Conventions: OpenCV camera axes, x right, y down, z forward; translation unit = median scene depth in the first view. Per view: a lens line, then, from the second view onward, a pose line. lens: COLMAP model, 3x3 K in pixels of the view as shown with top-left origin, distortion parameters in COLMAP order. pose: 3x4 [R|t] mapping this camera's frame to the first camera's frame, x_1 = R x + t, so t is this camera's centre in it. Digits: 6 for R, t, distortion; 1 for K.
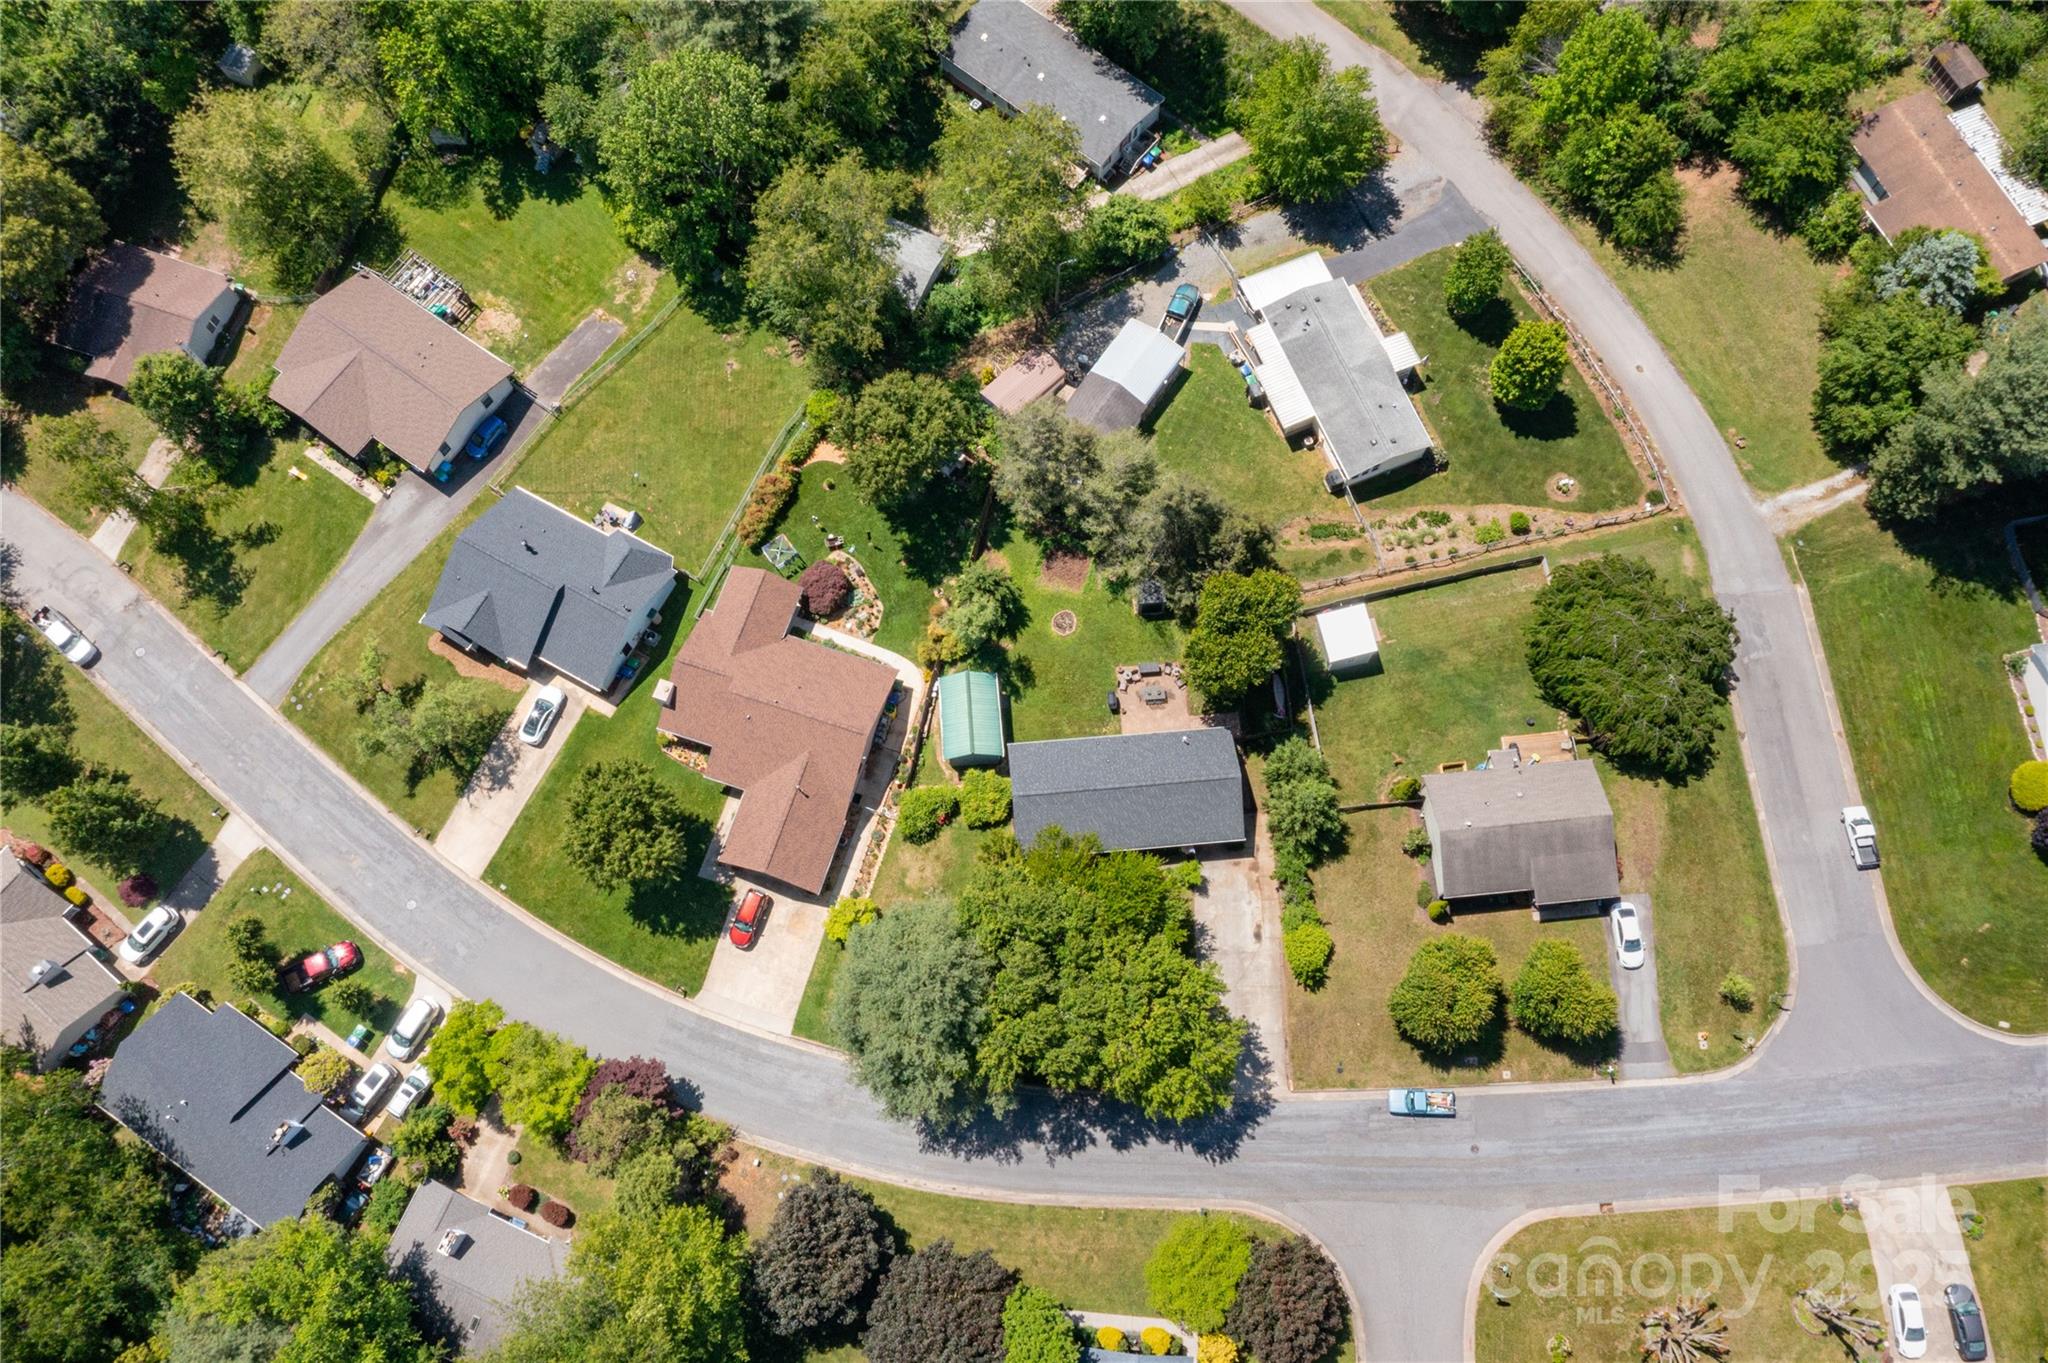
lens RADIAL K [[1641.6, 0, 1024.0], [0, 1641.6, 681.5], [0, 0, 1]] dist [0.003720, 0.001043]
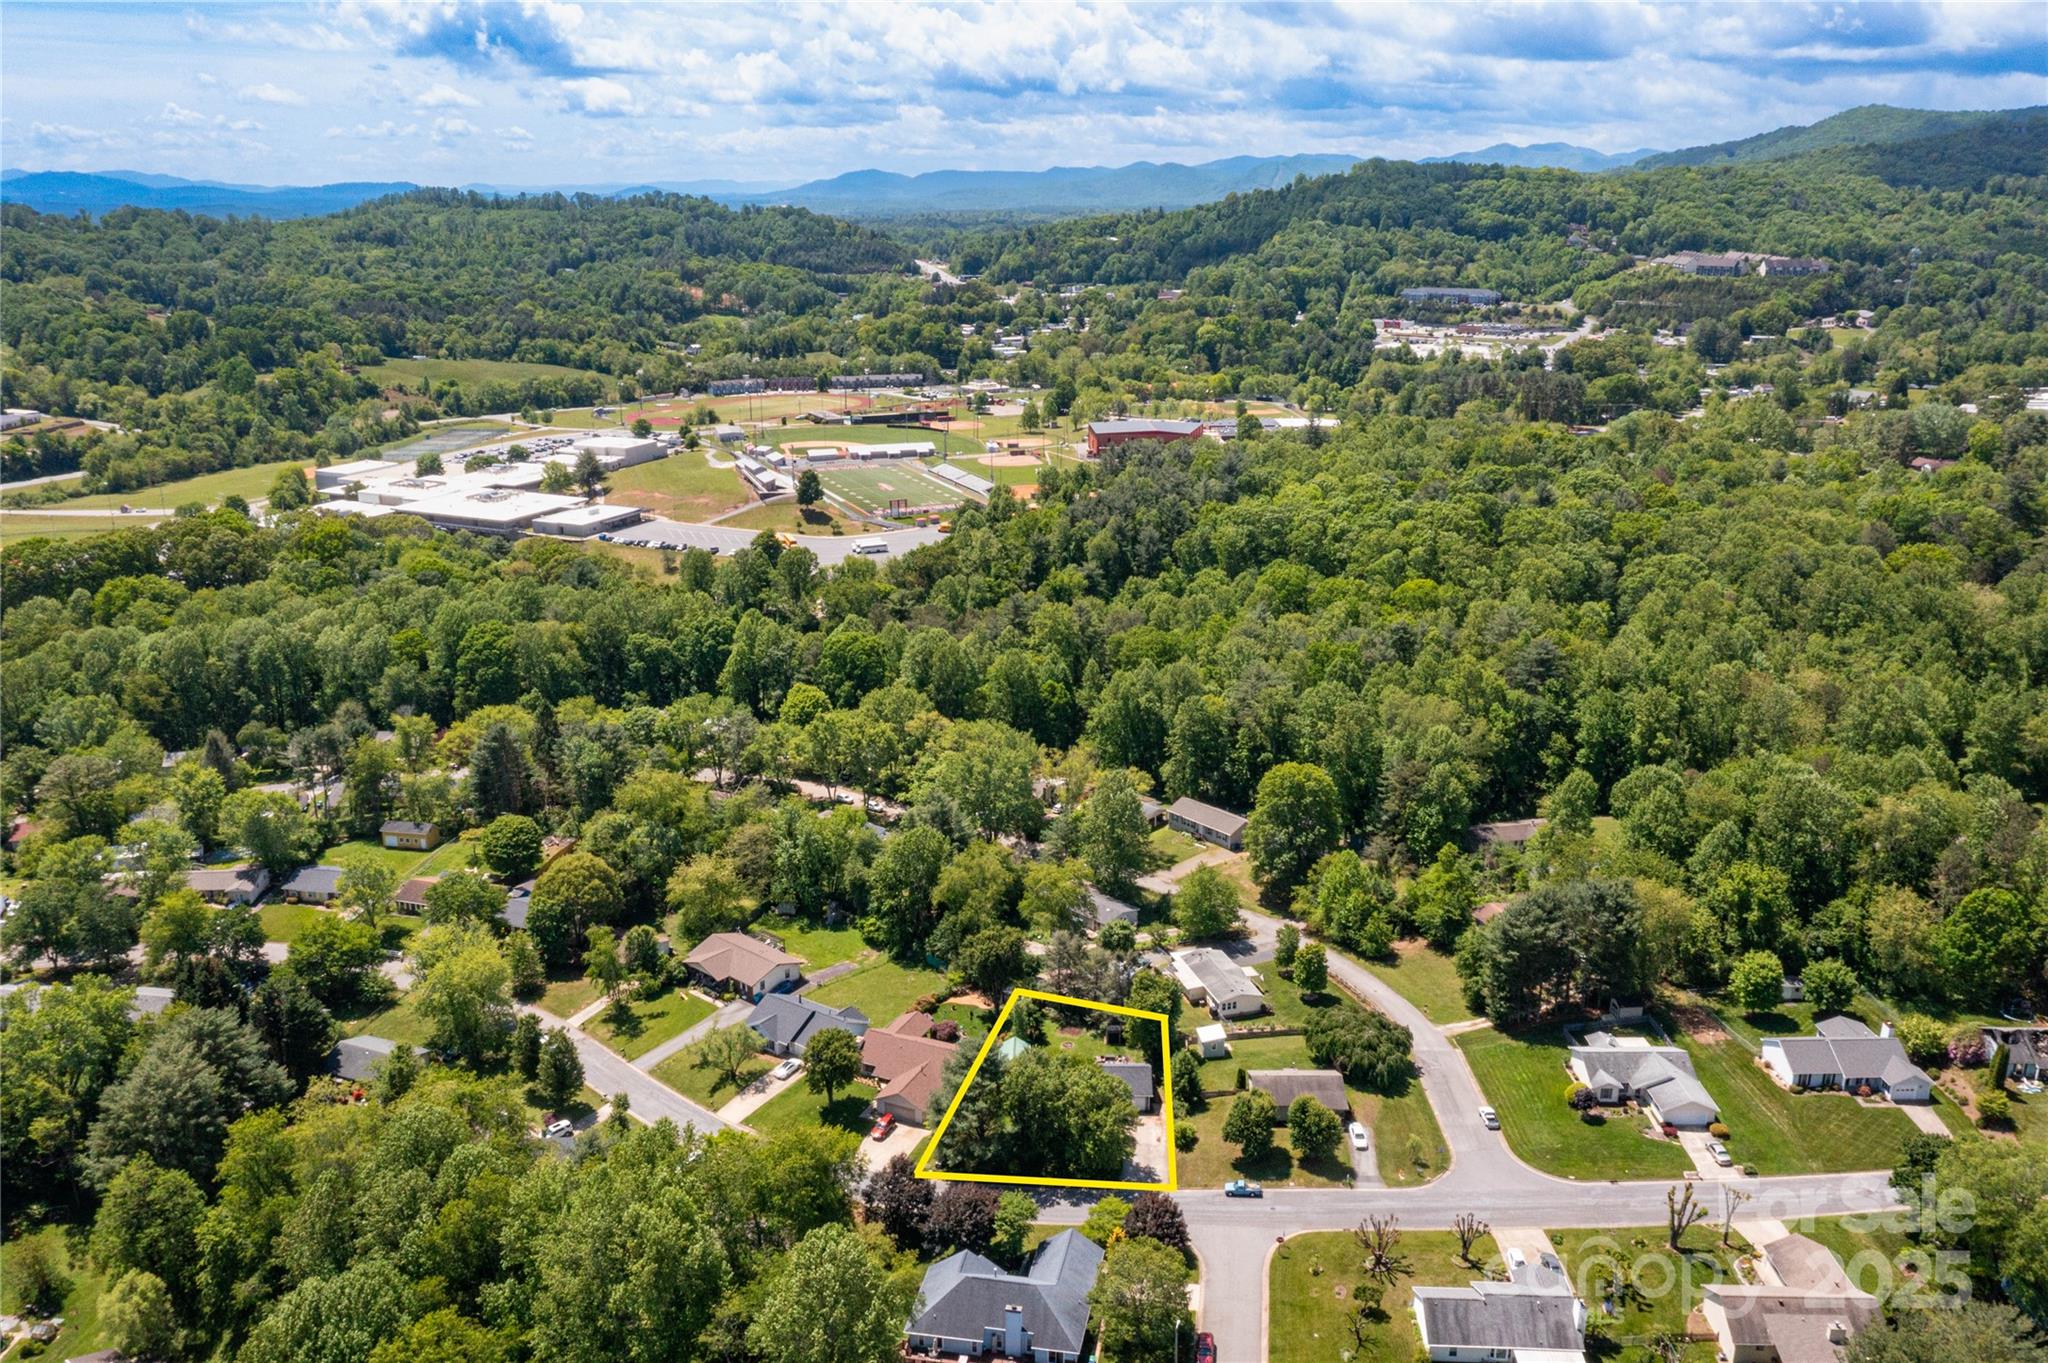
lens RADIAL K [[1641.6, 0, 1024.0], [0, 1641.6, 681.5], [0, 0, 1]] dist [0.003720, 0.001043]
pose [[0.994932, 0.034699, -0.094376, 0.147216], [-0.097316, 0.568483, -0.816919, 1.360378], [0.025305, 0.821963, 0.568978, -0.457200]]
